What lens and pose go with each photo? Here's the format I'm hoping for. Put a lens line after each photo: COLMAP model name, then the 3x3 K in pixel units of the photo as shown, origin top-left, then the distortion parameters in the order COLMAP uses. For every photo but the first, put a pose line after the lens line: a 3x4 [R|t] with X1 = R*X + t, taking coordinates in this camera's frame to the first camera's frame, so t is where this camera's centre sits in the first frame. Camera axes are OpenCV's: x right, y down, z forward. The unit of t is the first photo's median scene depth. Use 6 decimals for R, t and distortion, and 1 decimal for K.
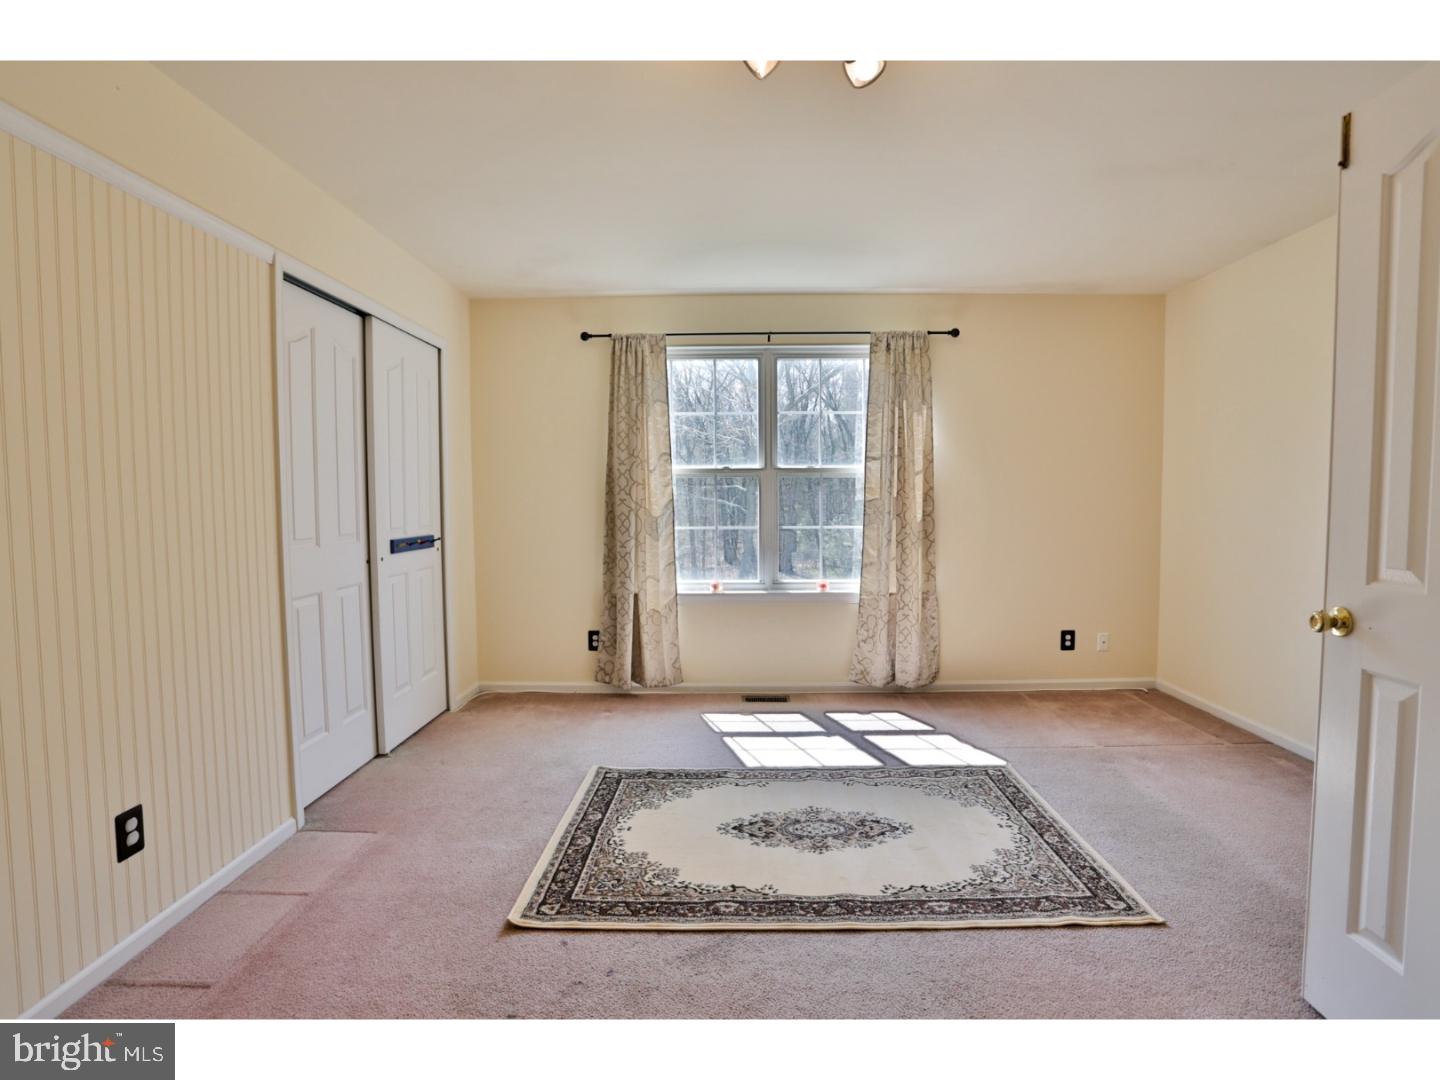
lens RADIAL K [[737.0, 0, 723.3], [0, 737.0, 535.5], [0, 0, 1]] dist [-0.079562, 0.035614]
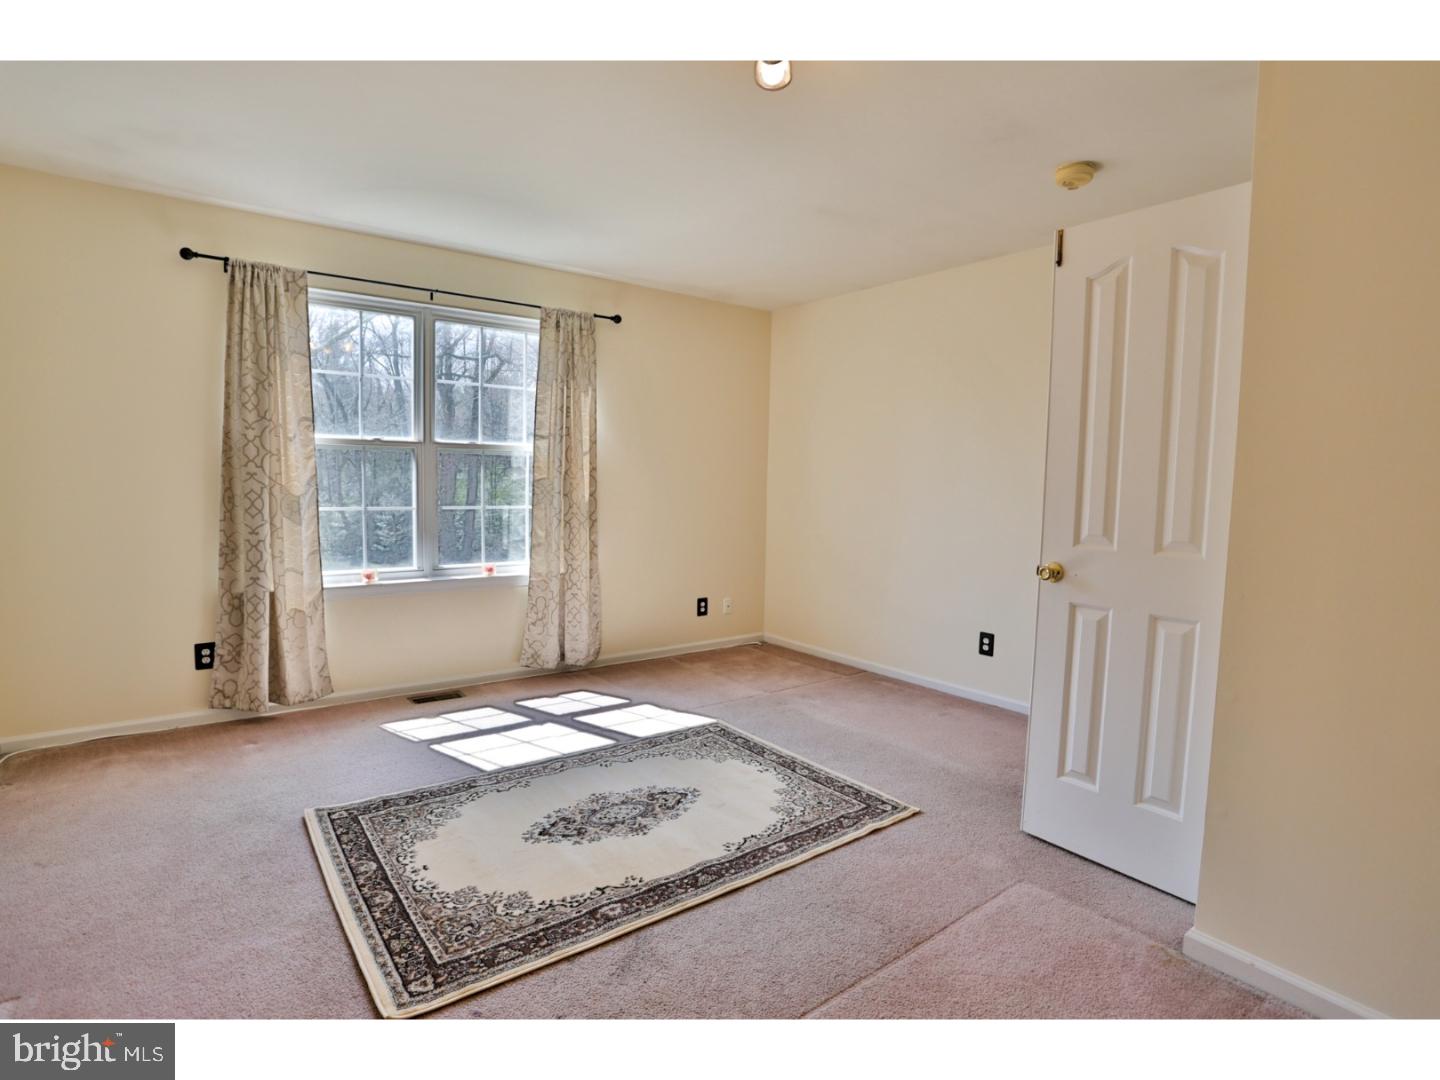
lens RADIAL K [[737.0, 0, 723.3], [0, 737.0, 535.5], [0, 0, 1]] dist [-0.079562, 0.035614]
pose [[0.784849, -0.025349, 0.619169, -0.216366], [0.007109, 0.999466, 0.031907, -0.003206], [-0.619647, -0.020641, 0.784609, 0.083936]]
